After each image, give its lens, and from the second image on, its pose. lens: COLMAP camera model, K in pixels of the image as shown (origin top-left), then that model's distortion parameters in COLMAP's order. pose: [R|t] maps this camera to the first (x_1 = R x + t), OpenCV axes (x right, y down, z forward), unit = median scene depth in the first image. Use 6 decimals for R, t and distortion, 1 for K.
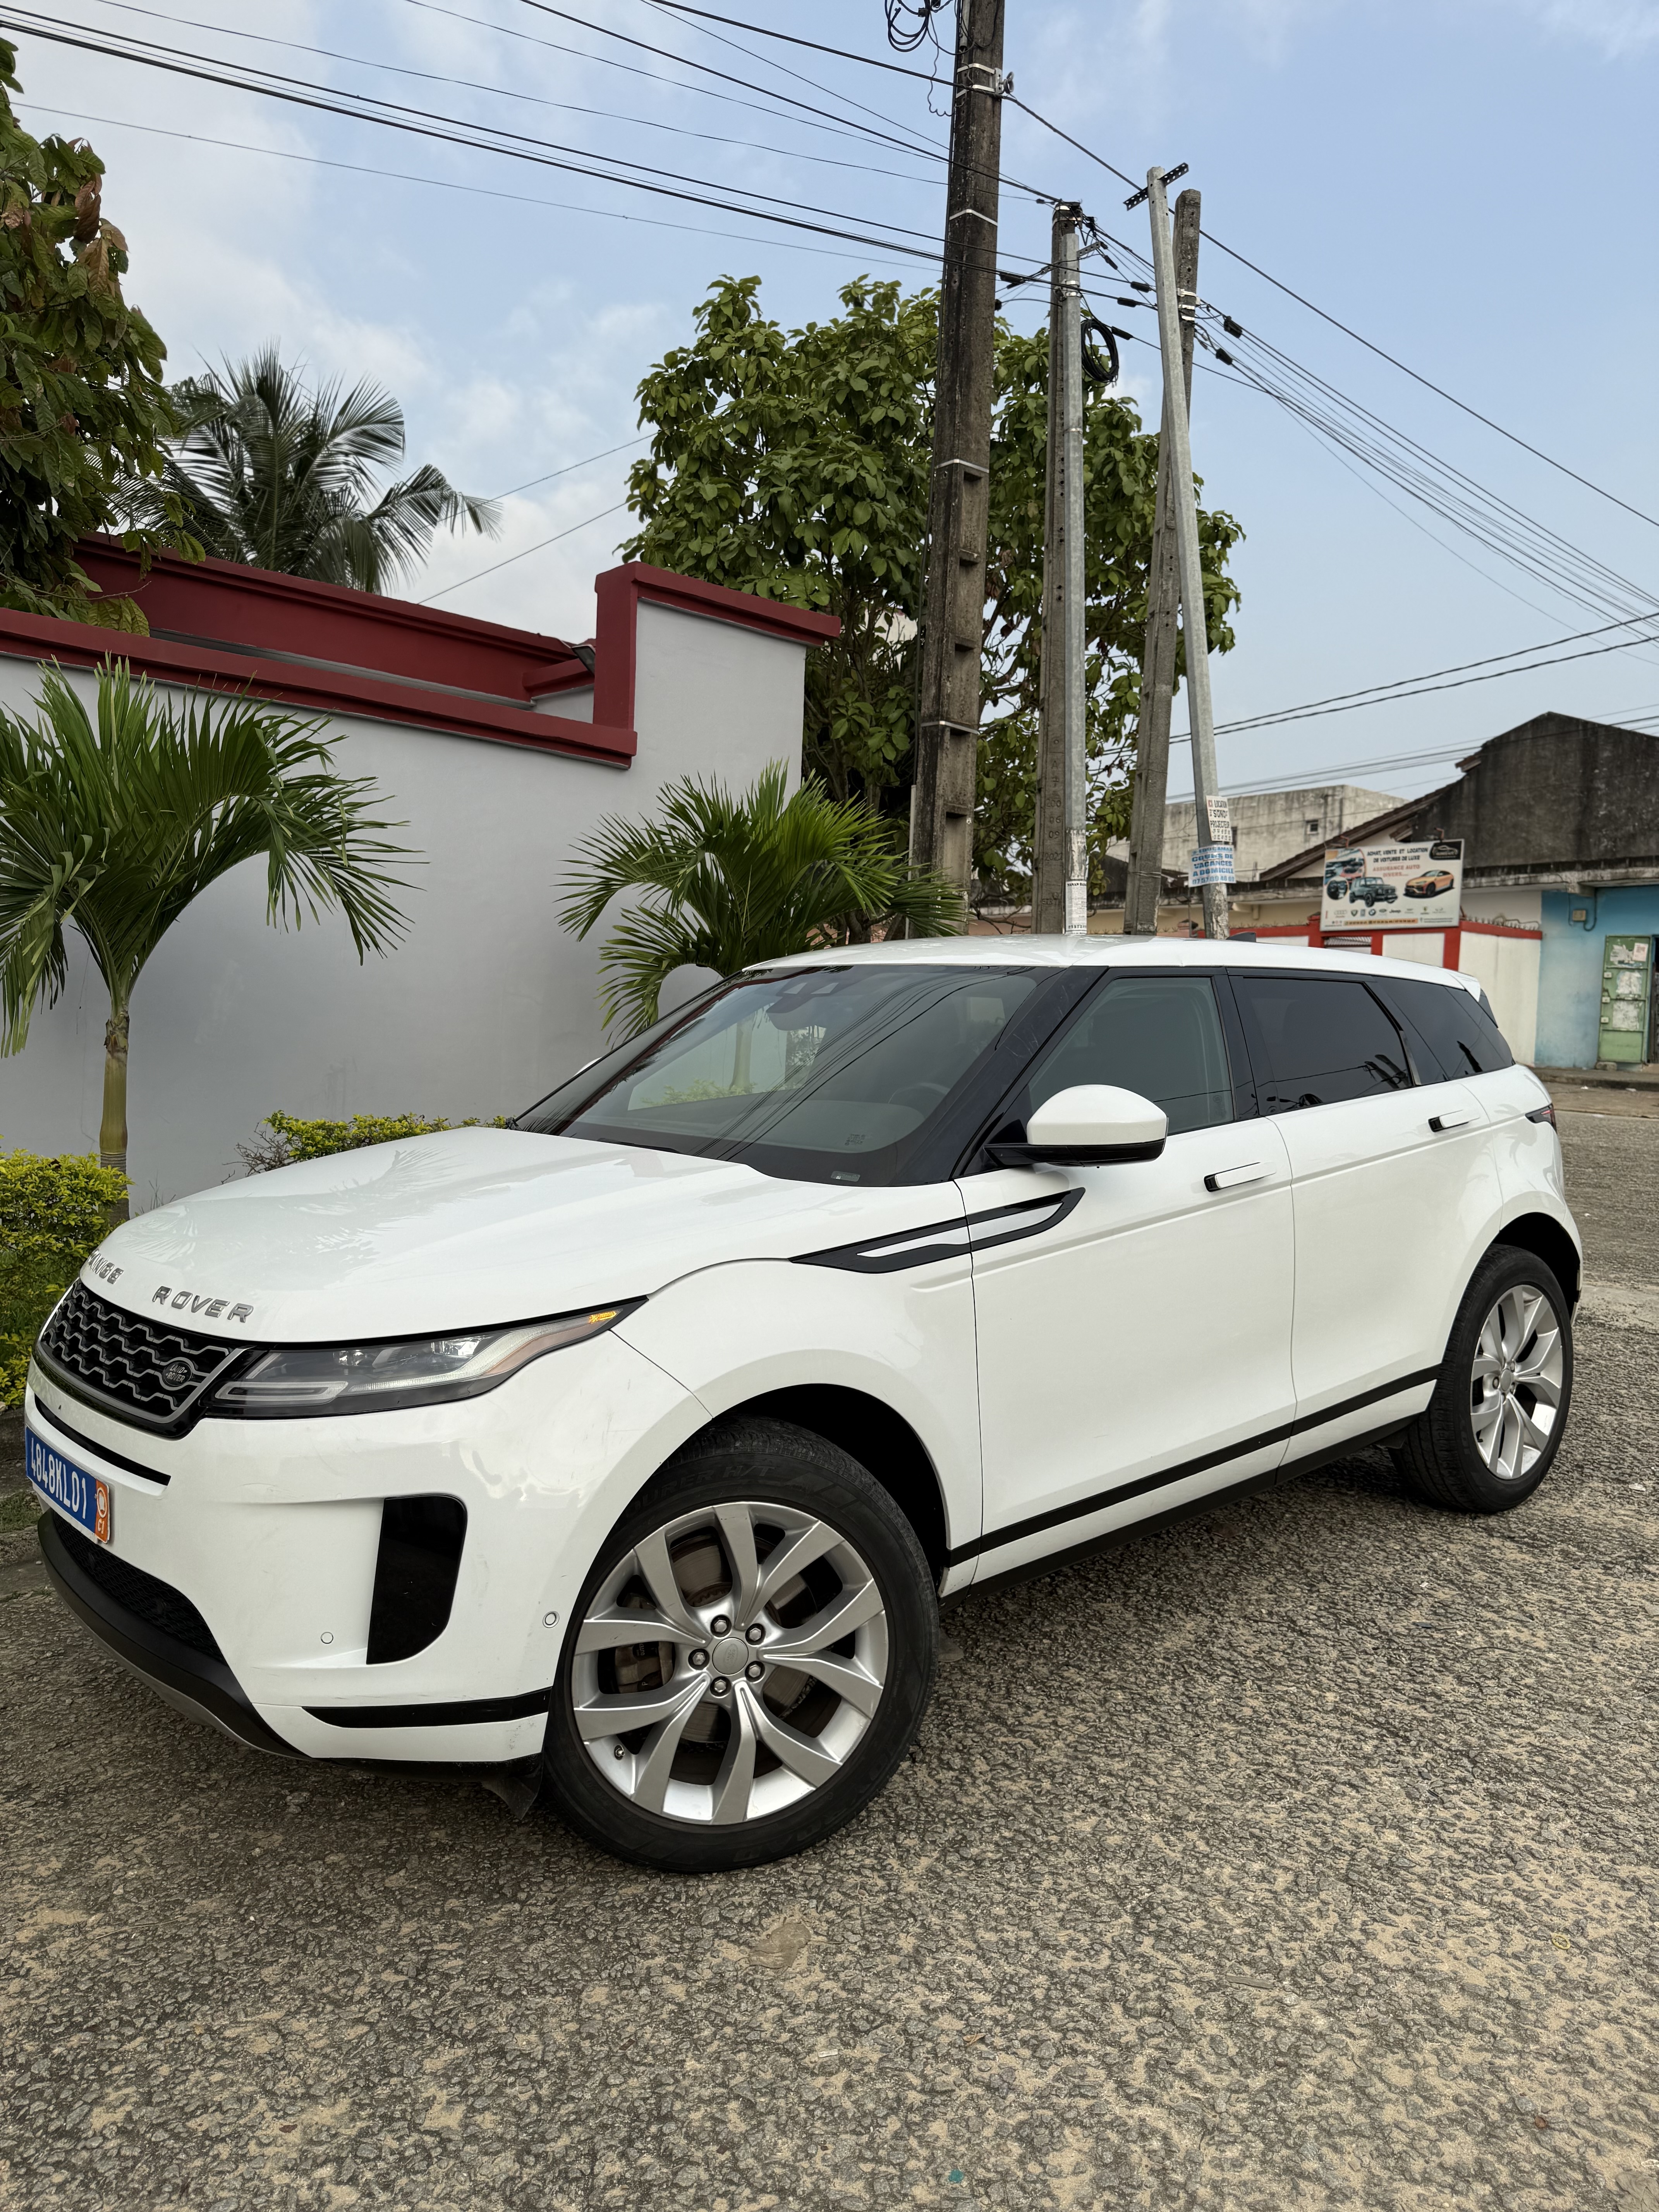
lens RADIAL K [[1569.0, 0, 835.8], [0, 1569.0, 1117.2], [0, 0, 1]] dist [0.028050, -0.031032]
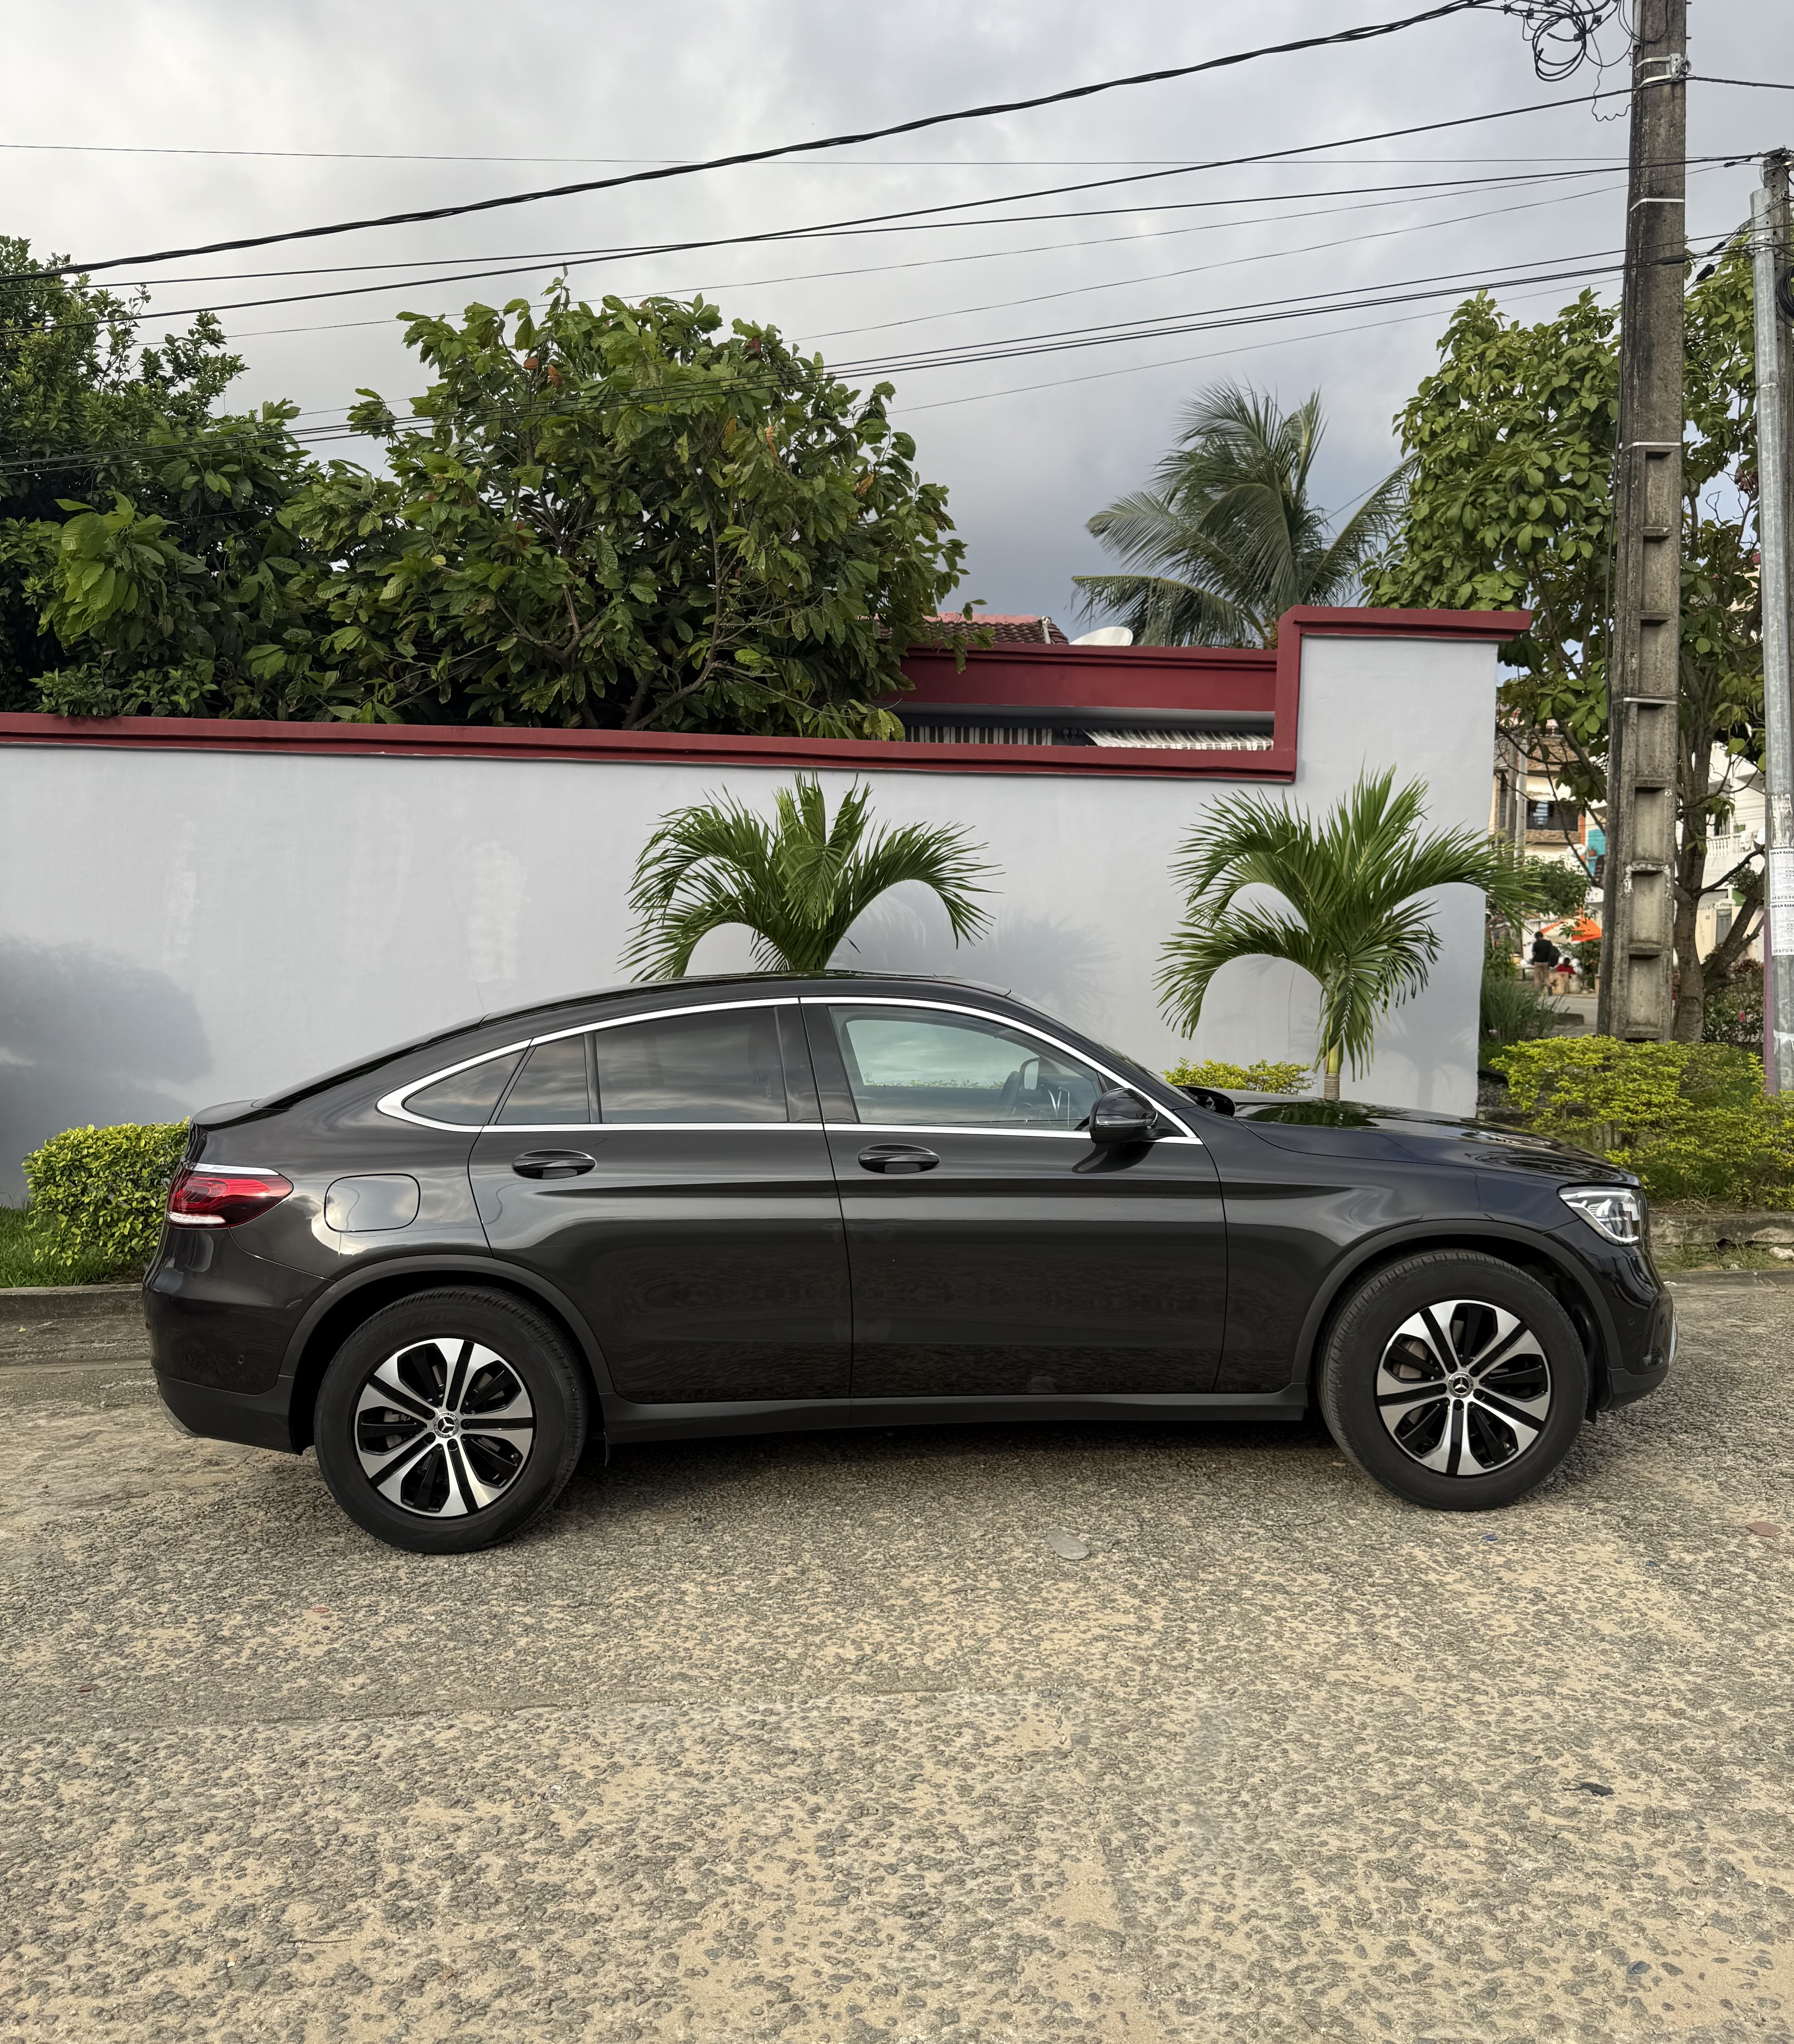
lens RADIAL K [[1690.0, 0, 879.8], [0, 1690.0, 982.0], [0, 0, 1]] dist [0.012612, -0.017124]
pose [[0.770394, -0.018604, -0.637296, 0.395052], [-0.024459, 0.997976, -0.058701, 0.000660], [0.637098, 0.060810, 0.768380, -0.114894]]
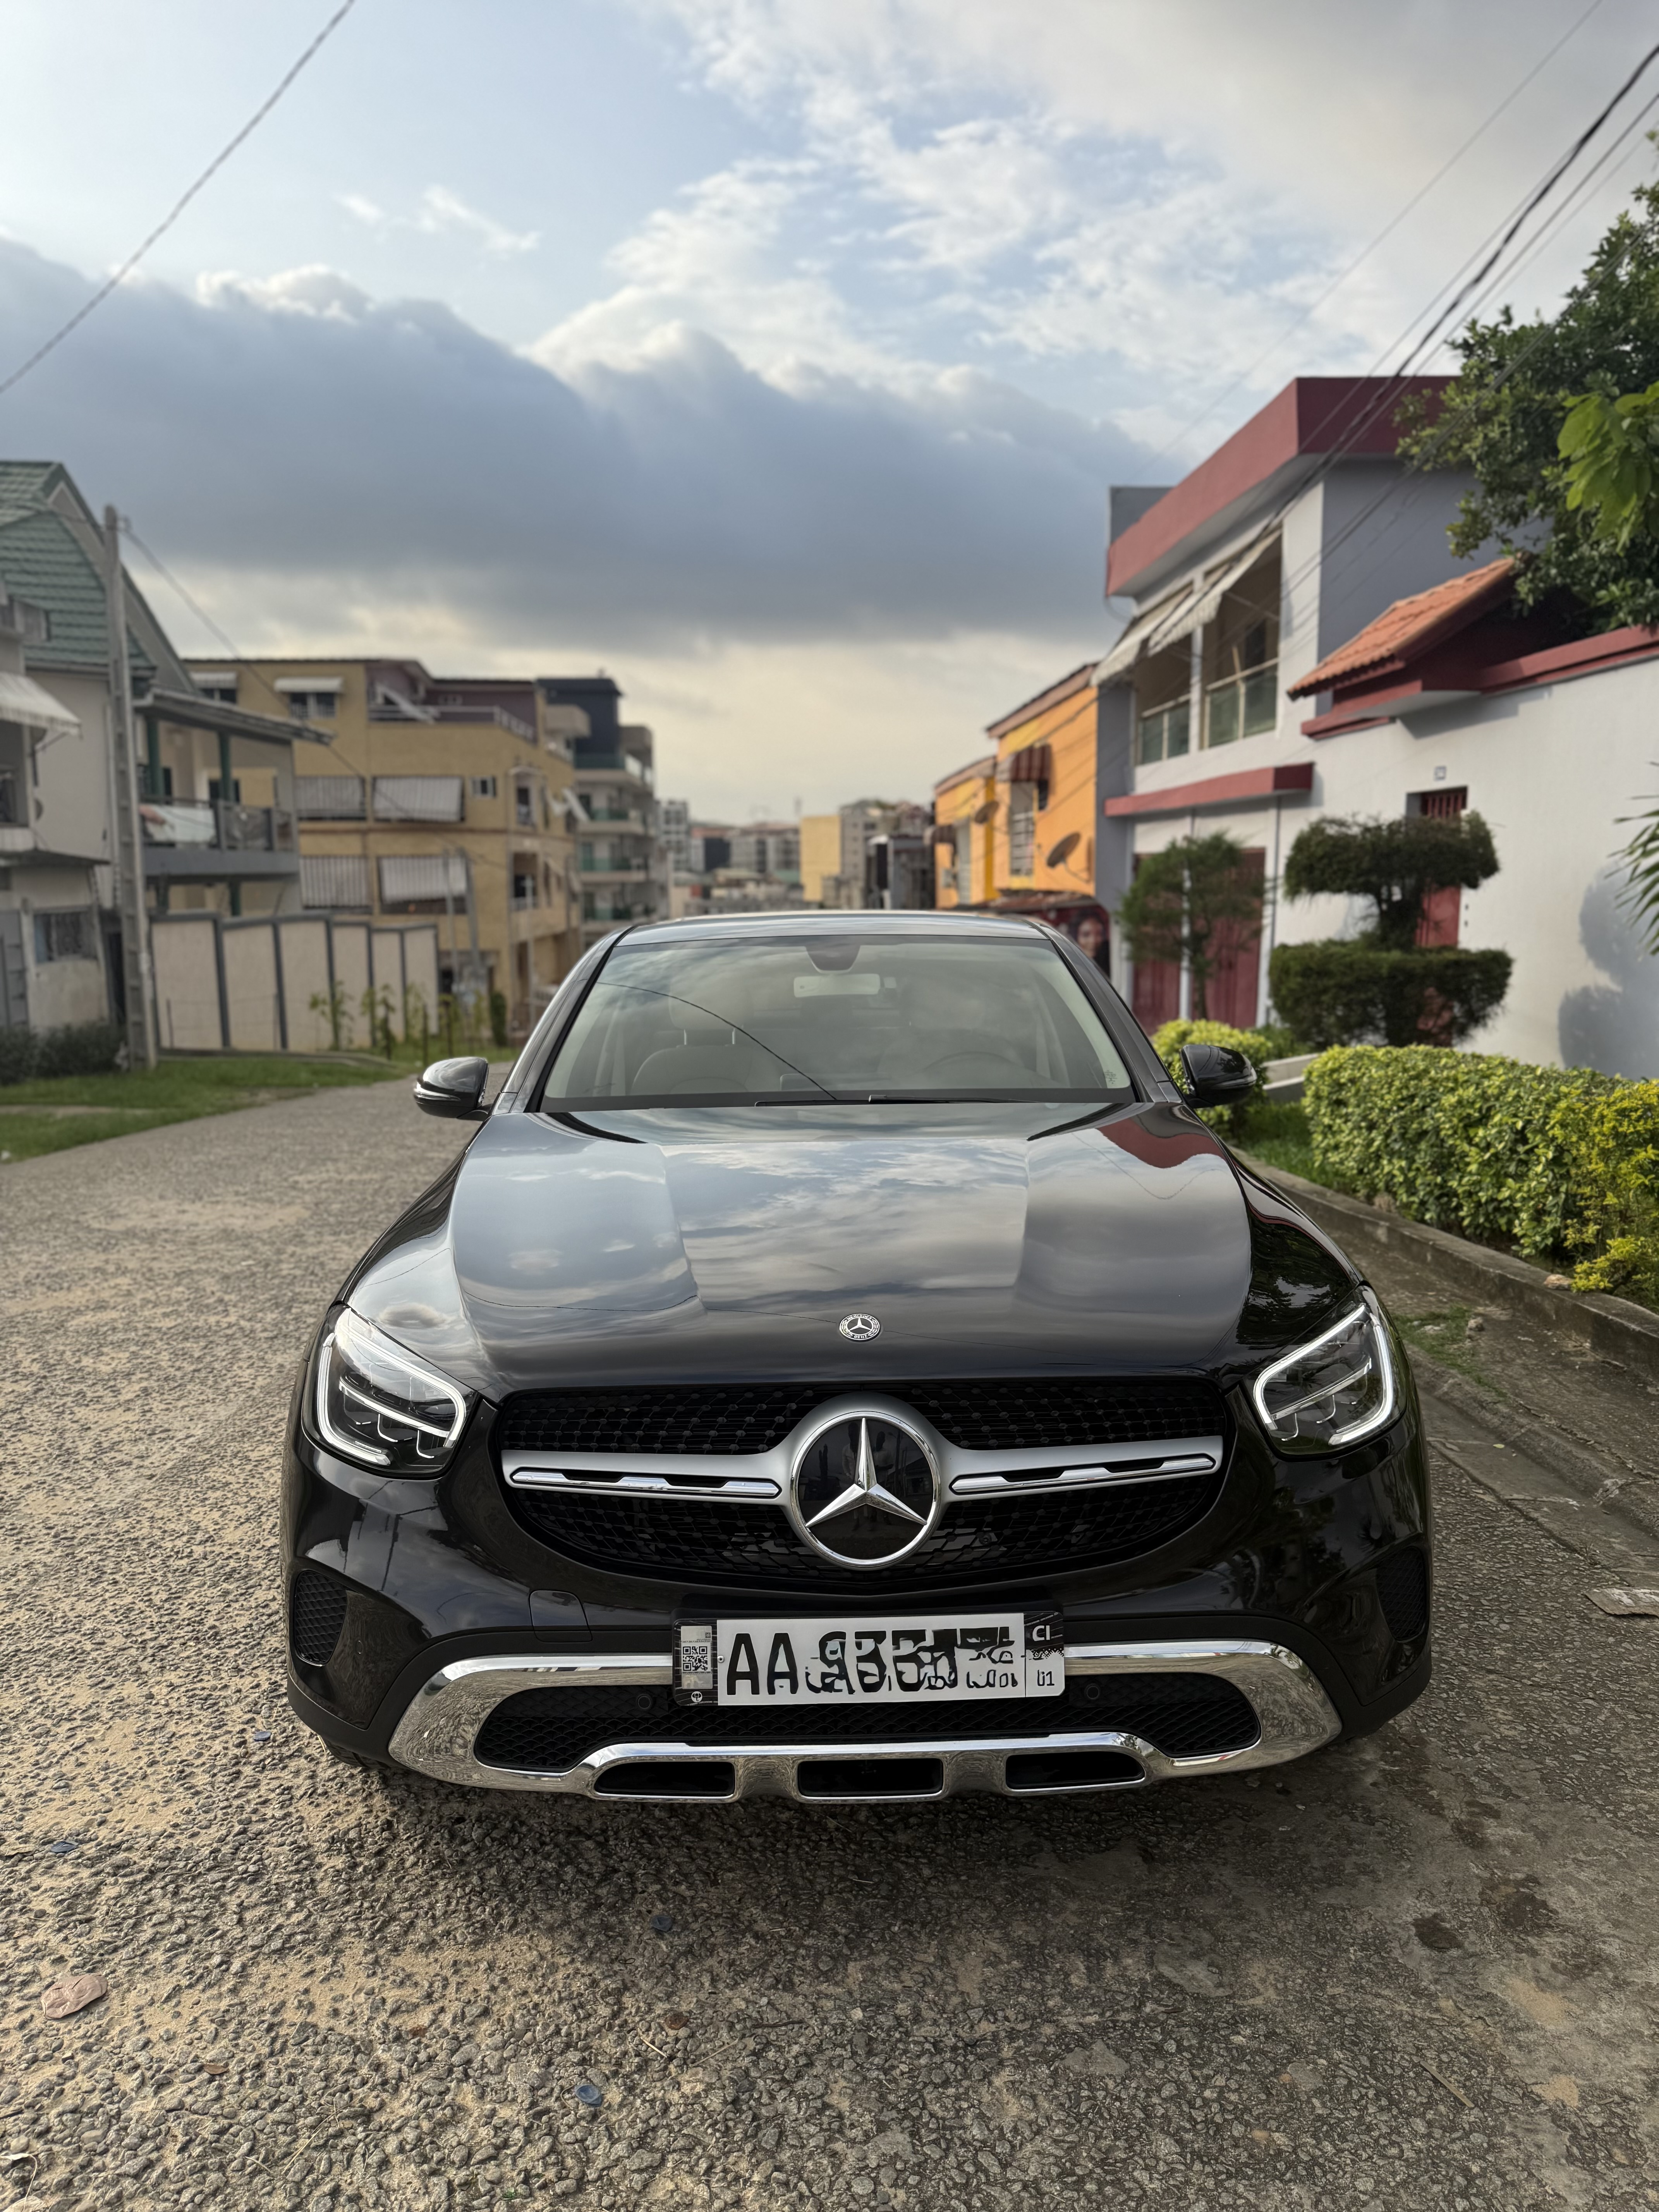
lens RADIAL K [[1569.0, 0, 823.2], [0, 1569.0, 1132.9], [0, 0, 1]] dist [0.028050, -0.031032]
pose [[-0.642577, 0.093300, -0.760519, 0.373654], [-0.051727, 0.985012, 0.164546, -0.051711], [0.764473, 0.145073, -0.628120, 0.668625]]
